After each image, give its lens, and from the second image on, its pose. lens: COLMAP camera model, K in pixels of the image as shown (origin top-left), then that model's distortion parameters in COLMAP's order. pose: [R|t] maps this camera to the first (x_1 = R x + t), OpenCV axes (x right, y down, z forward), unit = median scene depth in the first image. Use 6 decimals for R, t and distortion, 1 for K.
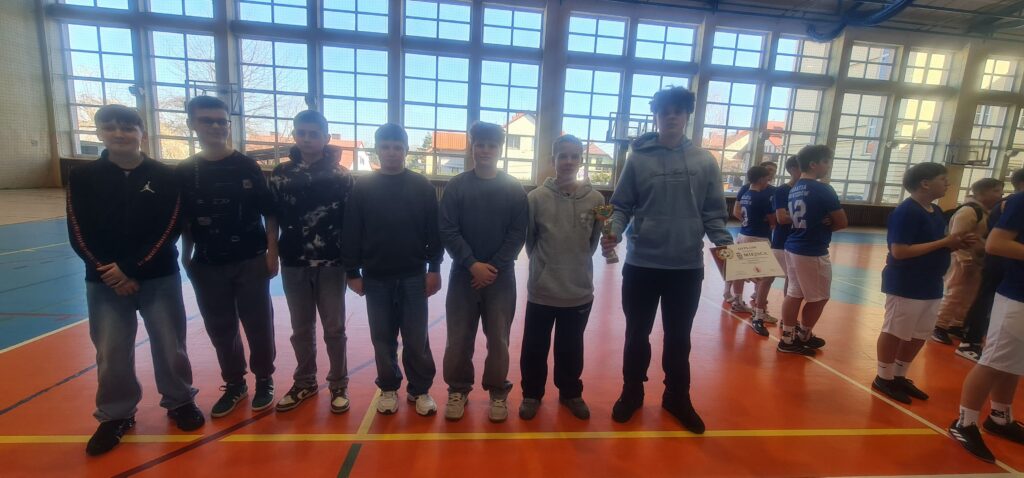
lens RADIAL K [[455.8, 0, 512.0], [0, 455.8, 239.0], [0, 0, 1]] dist [0.000974, 0.000206]
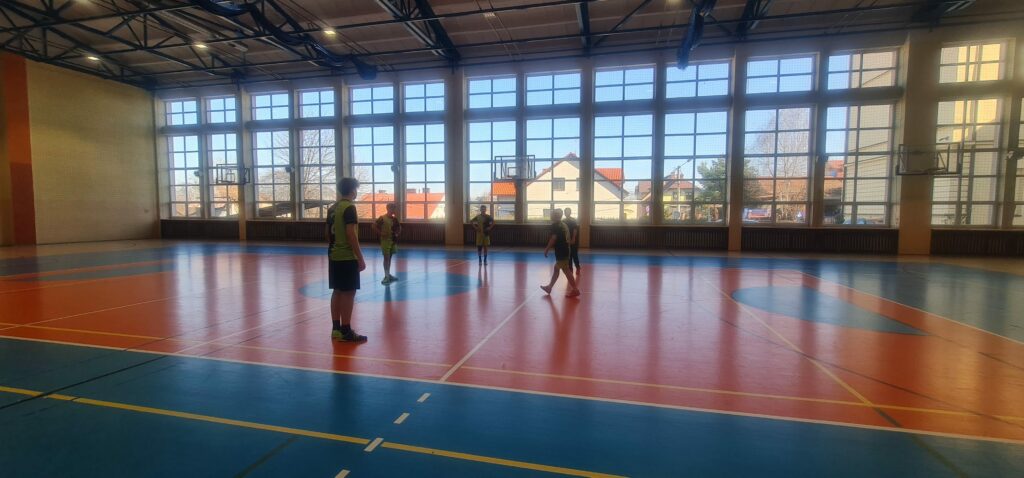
lens RADIAL K [[409.7, 0, 521.8], [0, 409.7, 241.2], [0, 0, 1]] dist [-0.000414, 0.000478]
pose [[0.944253, -0.032273, -0.327634, 0.357700], [0.003270, 0.996054, -0.088689, 0.014849], [0.329204, 0.082673, 0.940633, 0.043684]]
